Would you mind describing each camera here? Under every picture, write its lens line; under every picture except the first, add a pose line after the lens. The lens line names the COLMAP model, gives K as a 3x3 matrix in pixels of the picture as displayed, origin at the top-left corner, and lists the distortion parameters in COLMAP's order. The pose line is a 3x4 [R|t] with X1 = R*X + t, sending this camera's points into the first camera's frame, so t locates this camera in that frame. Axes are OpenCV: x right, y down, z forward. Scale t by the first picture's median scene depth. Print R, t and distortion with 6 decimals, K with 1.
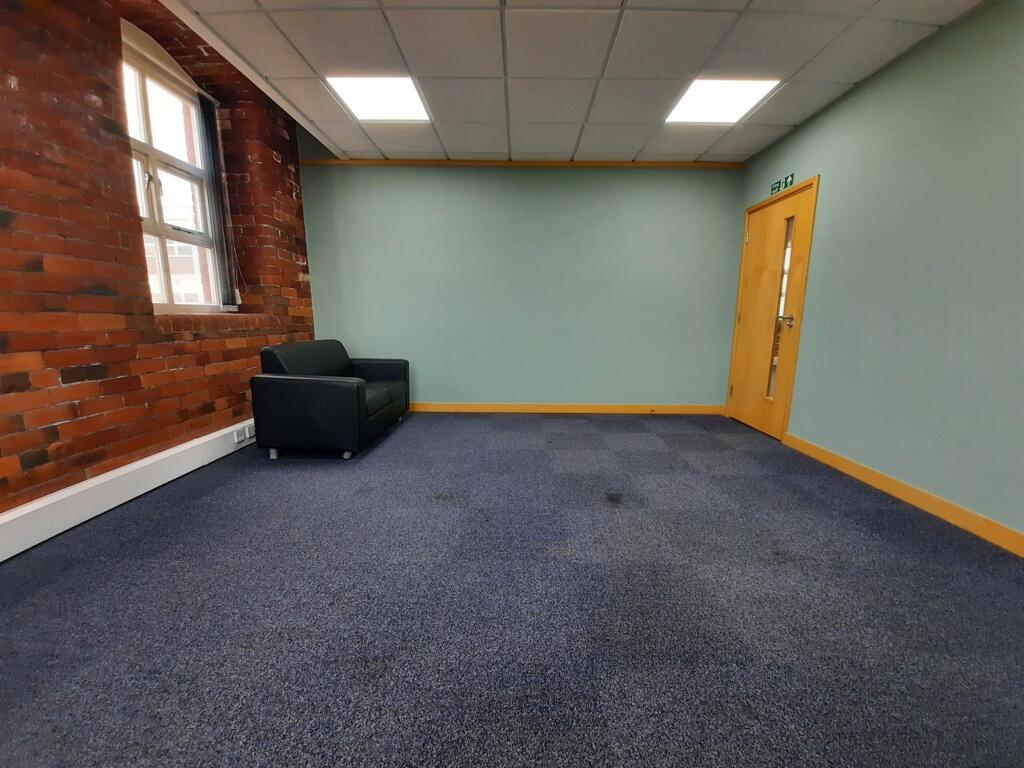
lens RADIAL K [[402.8, 0, 516.7], [0, 402.8, 391.0], [0, 0, 1]] dist [0.001212, -0.009685]
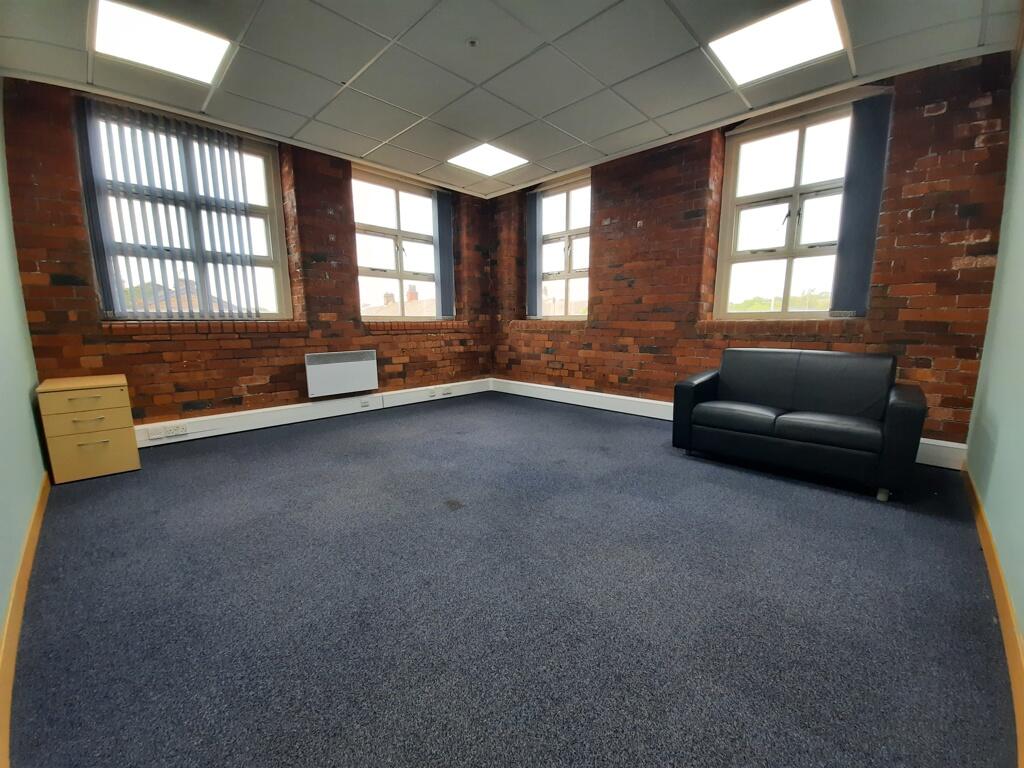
lens RADIAL K [[402.8, 0, 516.7], [0, 402.8, 391.0], [0, 0, 1]] dist [0.001212, -0.009685]
pose [[-0.690853, 0.118490, -0.713220, 0.881646], [-0.128661, 0.950585, 0.282551, -0.326903], [0.711455, 0.286965, -0.641469, 1.812001]]
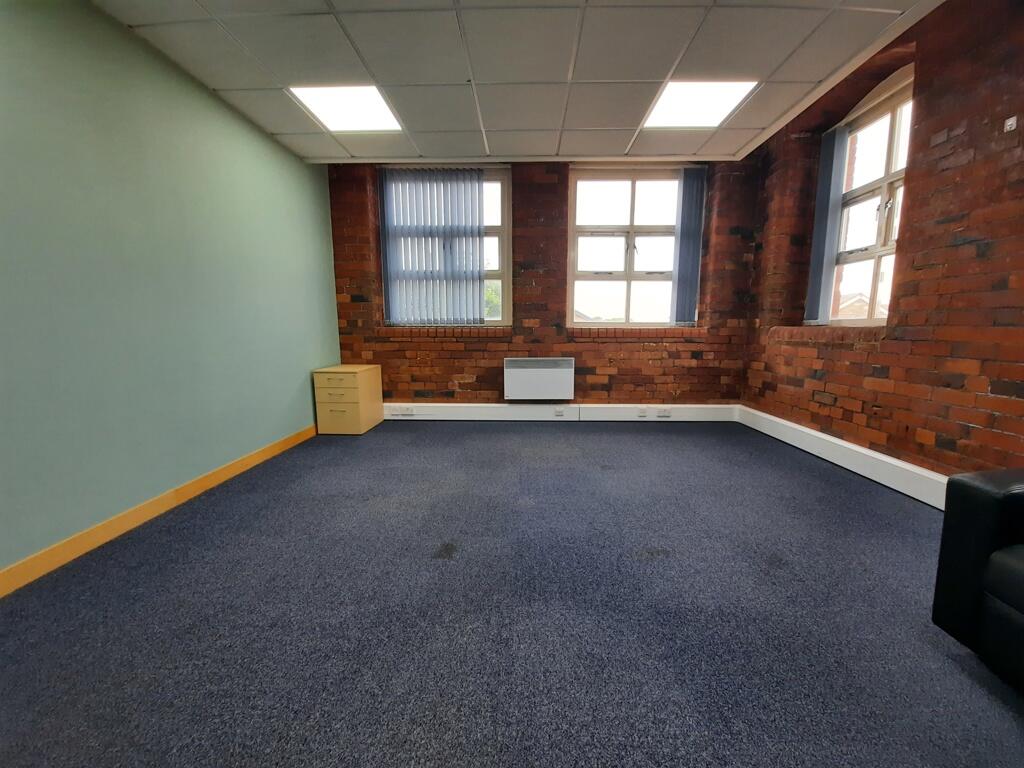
lens RADIAL K [[402.8, 0, 516.7], [0, 402.8, 391.0], [0, 0, 1]] dist [0.001212, -0.009685]
pose [[-0.999918, -0.008720, 0.009376, 0.105553], [-0.005270, 0.947646, 0.319279, -0.317131], [-0.011669, 0.319204, -0.947614, 1.800421]]
